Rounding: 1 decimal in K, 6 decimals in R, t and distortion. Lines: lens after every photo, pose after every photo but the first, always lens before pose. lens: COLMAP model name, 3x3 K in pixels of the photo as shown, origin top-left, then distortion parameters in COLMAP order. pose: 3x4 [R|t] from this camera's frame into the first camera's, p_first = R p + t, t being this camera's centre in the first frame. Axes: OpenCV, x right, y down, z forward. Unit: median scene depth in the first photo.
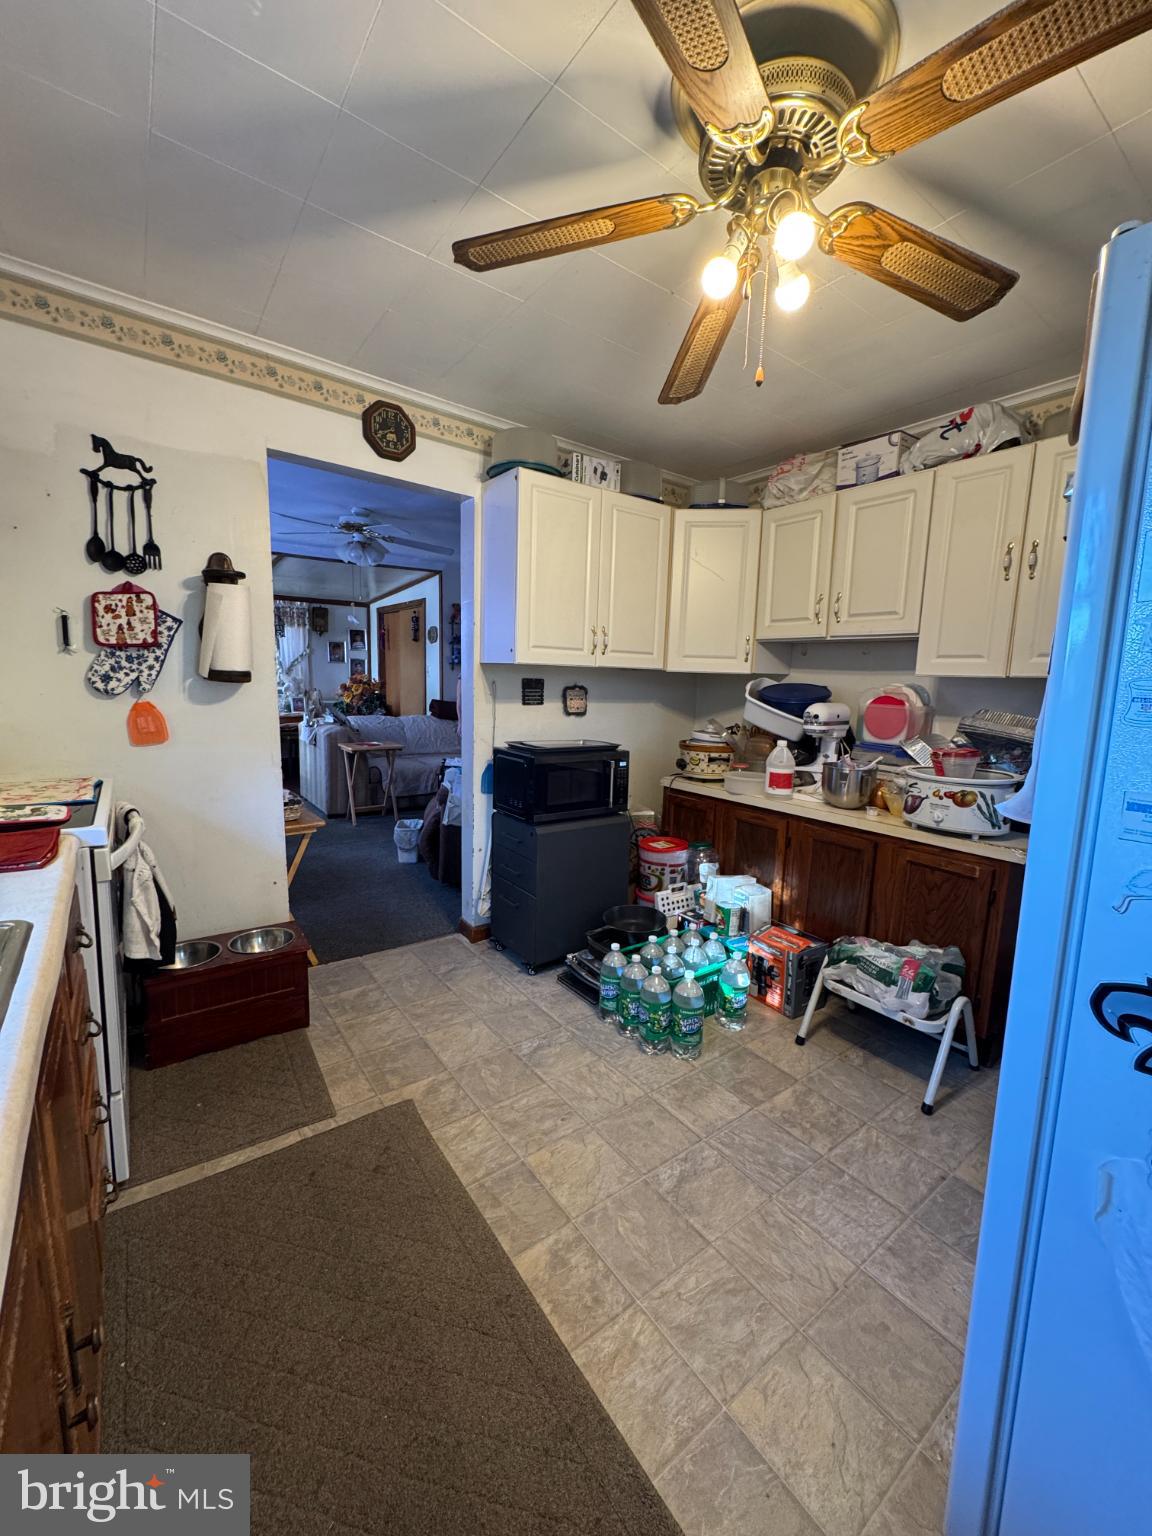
lens RADIAL K [[611.8, 0, 576.3], [0, 611.8, 765.9], [0, 0, 1]] dist [-0.001886, 0.000274]
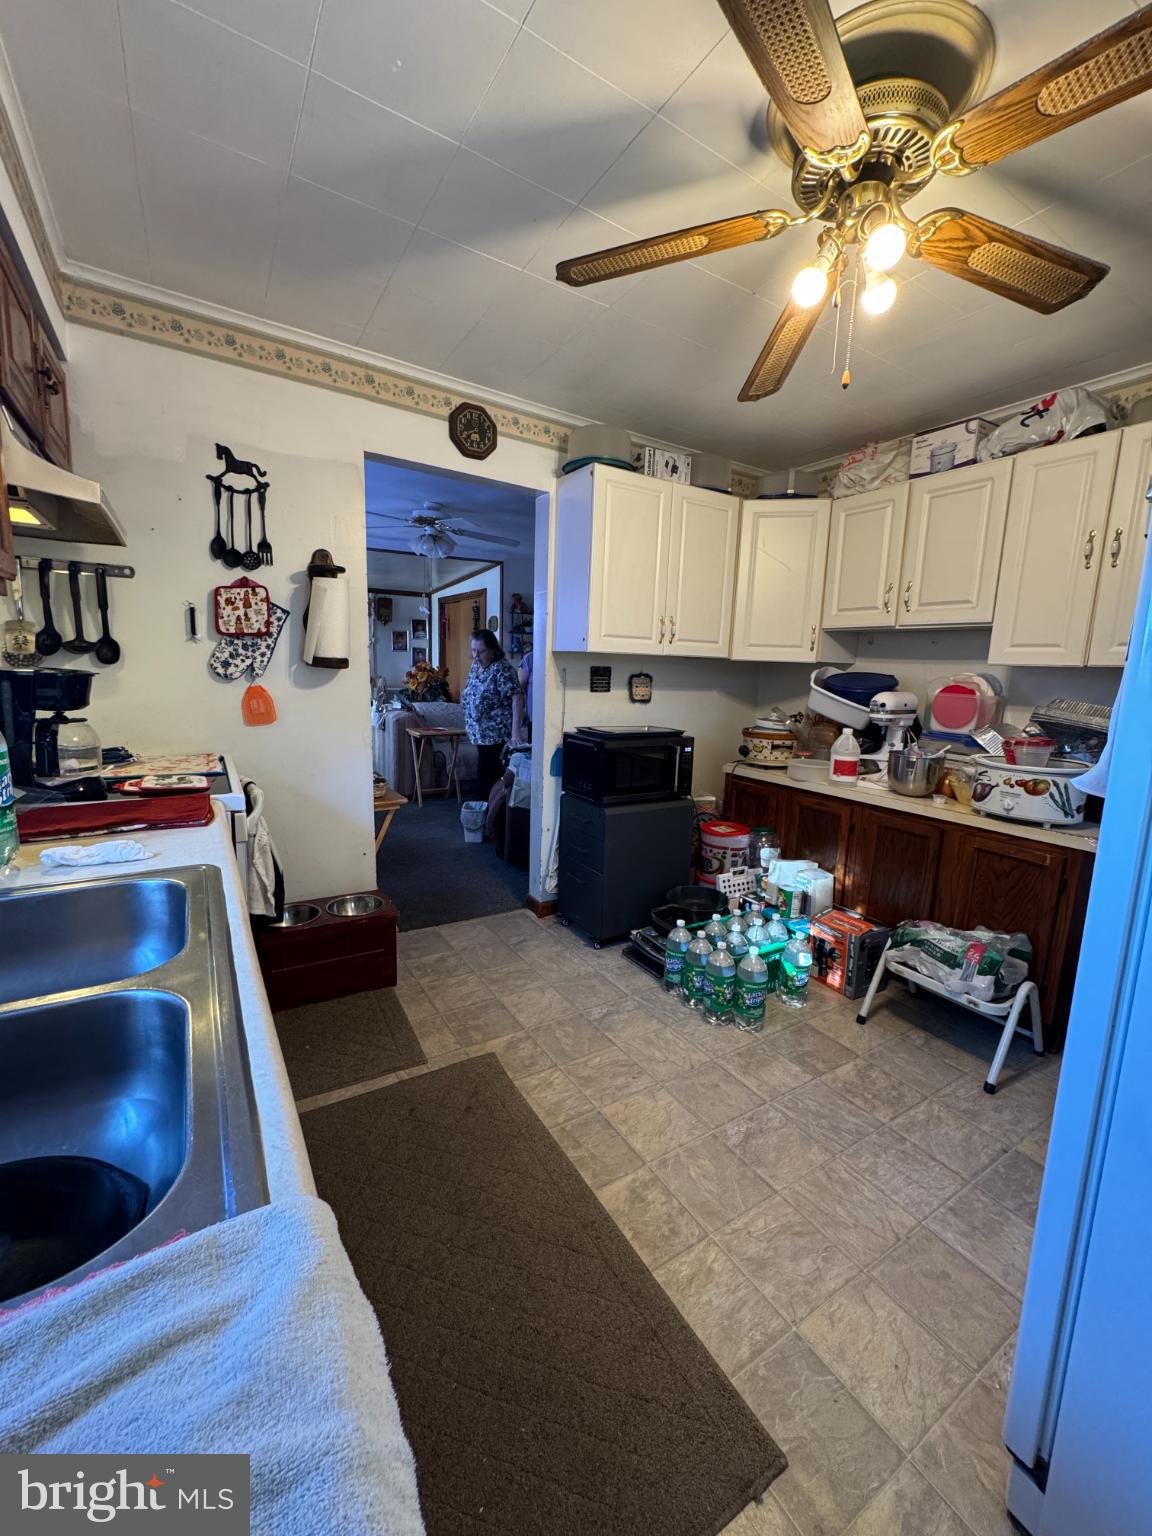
lens RADIAL K [[611.8, 0, 576.7], [0, 611.8, 766.3], [0, 0, 1]] dist [-0.001886, 0.000274]
pose [[0.996972, 0.016098, -0.076078, -0.044722], [-0.014740, 0.999722, 0.018377, 0.012051], [0.076352, -0.017199, 0.996933, -0.062095]]
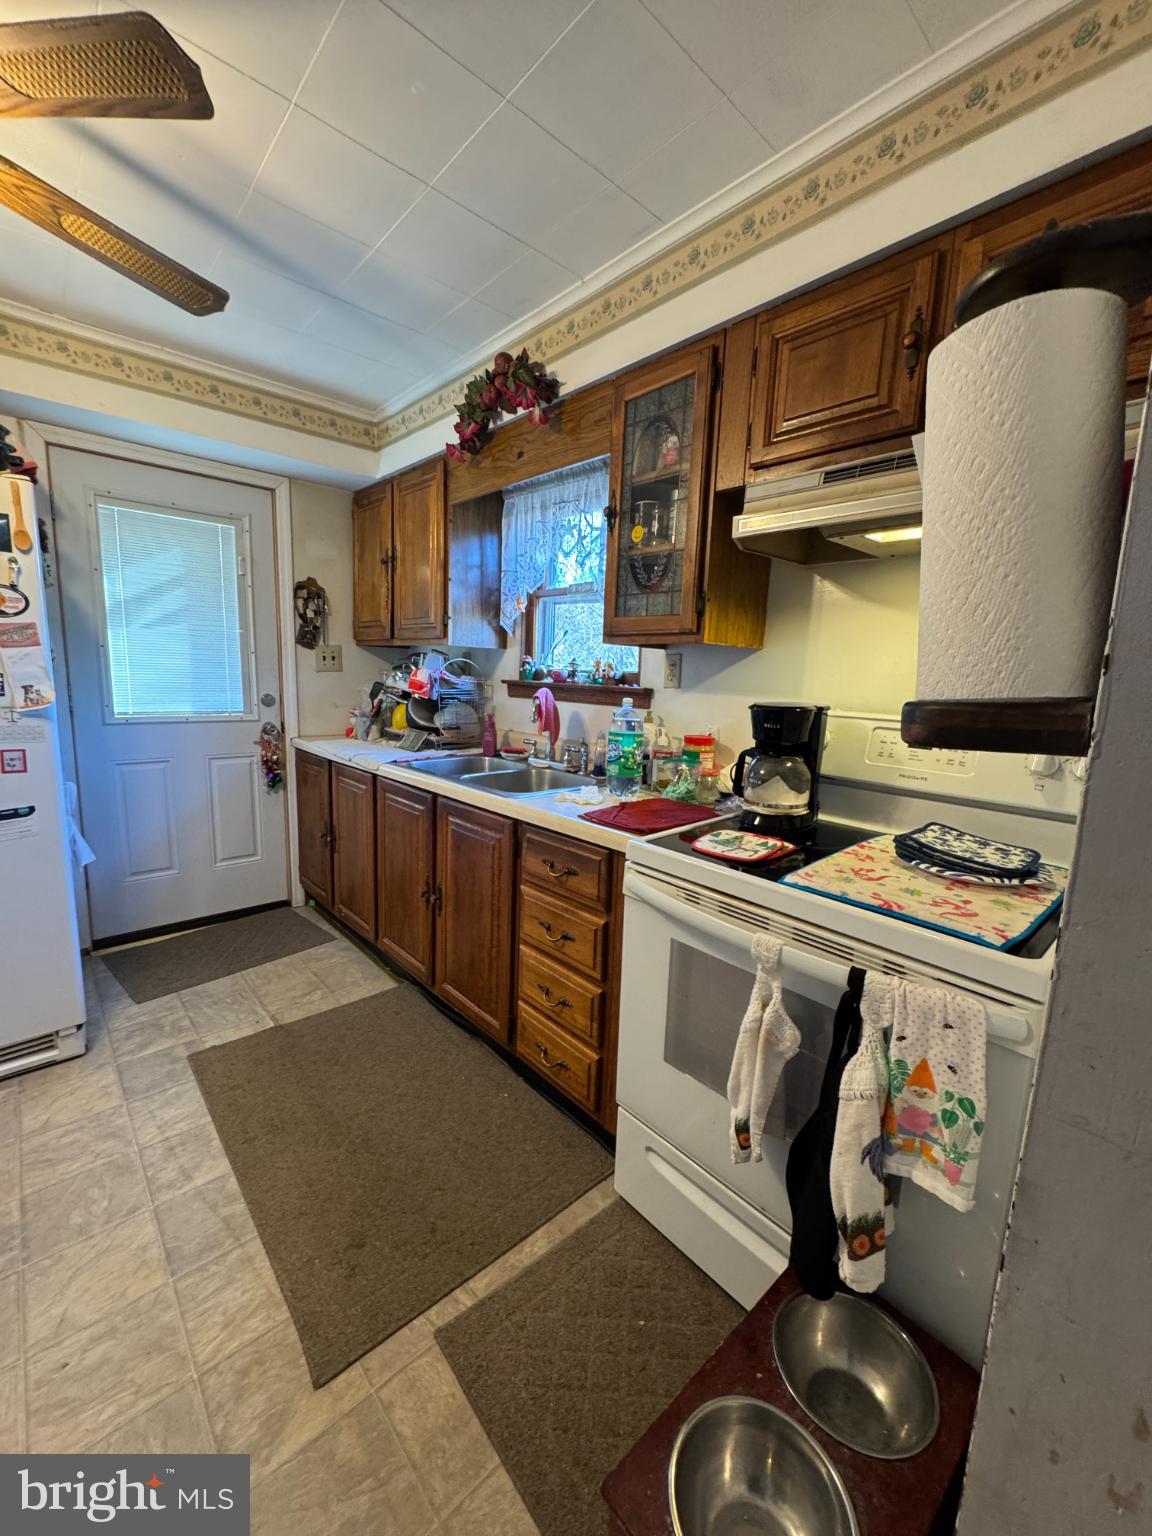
lens RADIAL K [[611.8, 0, 577.4], [0, 611.8, 769.2], [0, 0, 1]] dist [-0.001886, 0.000274]
pose [[-0.992090, -0.048703, -0.115698, -0.394975], [-0.081075, 0.952252, 0.294351, -0.202703], [0.095838, 0.301402, -0.948668, 1.310534]]
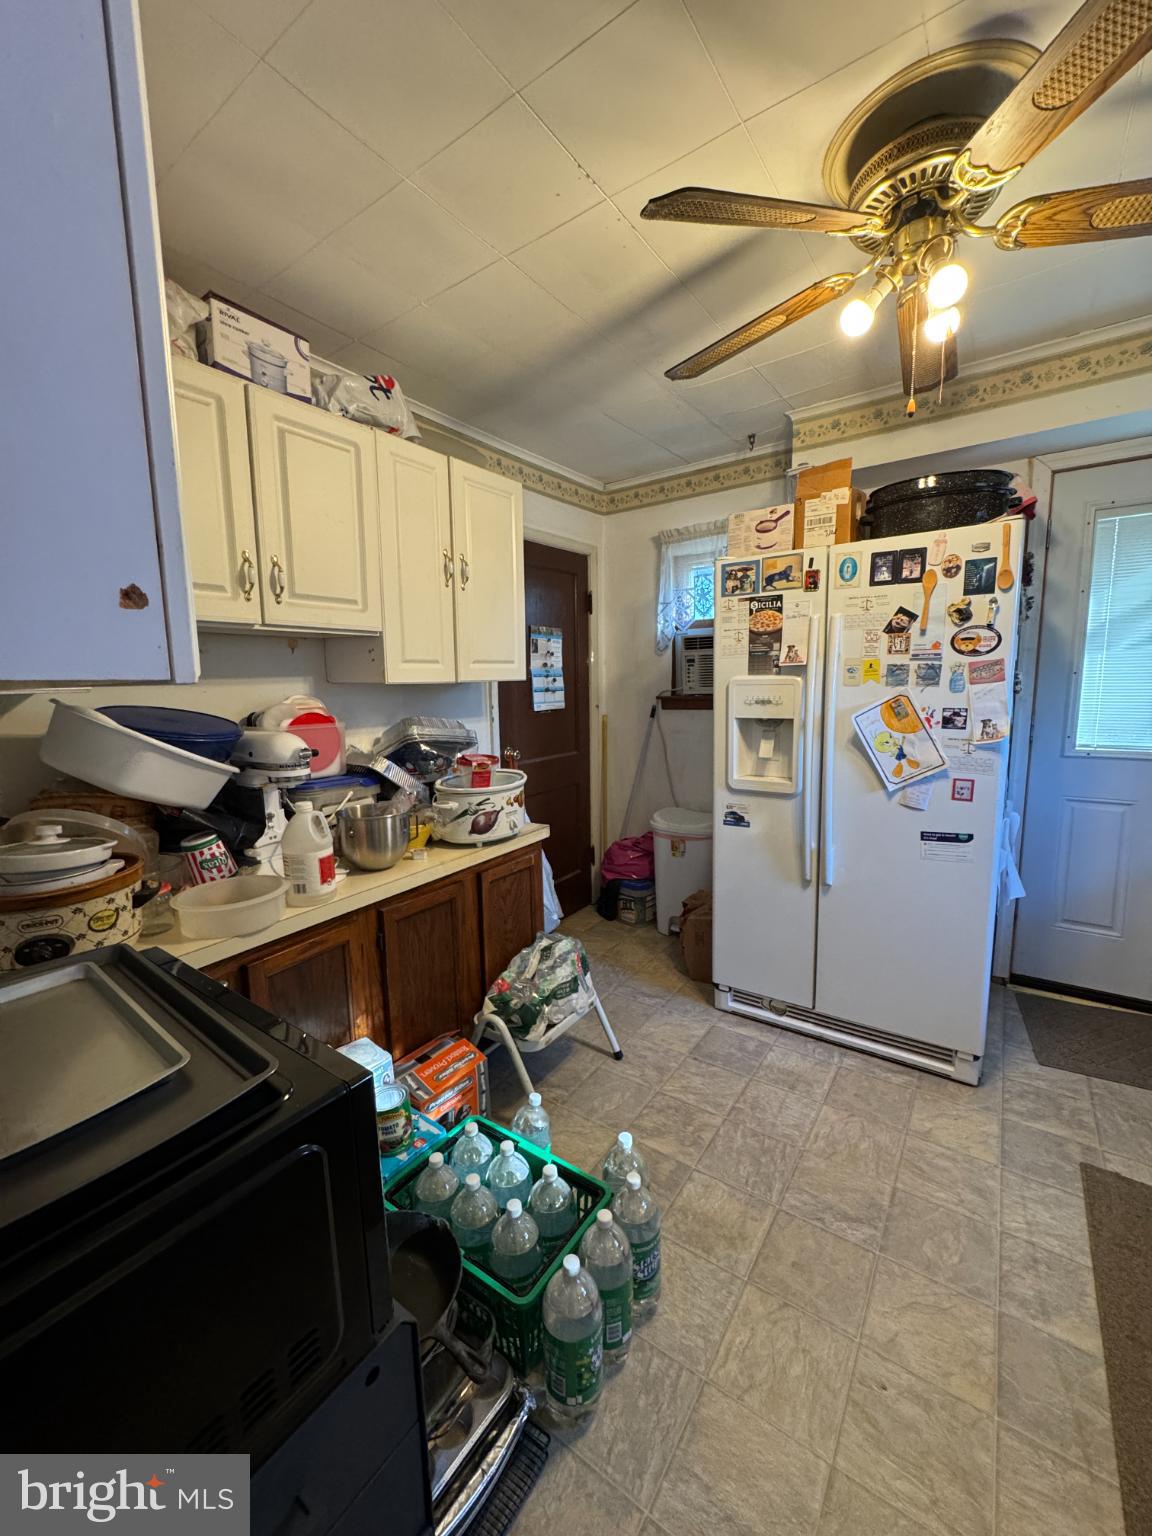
lens RADIAL K [[611.8, 0, 576.4], [0, 611.8, 768.2], [0, 0, 1]] dist [-0.001886, 0.000274]
pose [[-0.321588, -0.157844, 0.933631, -0.372895], [0.147212, 0.965684, 0.213970, -0.209999], [-0.935366, 0.206251, -0.287316, 1.215558]]
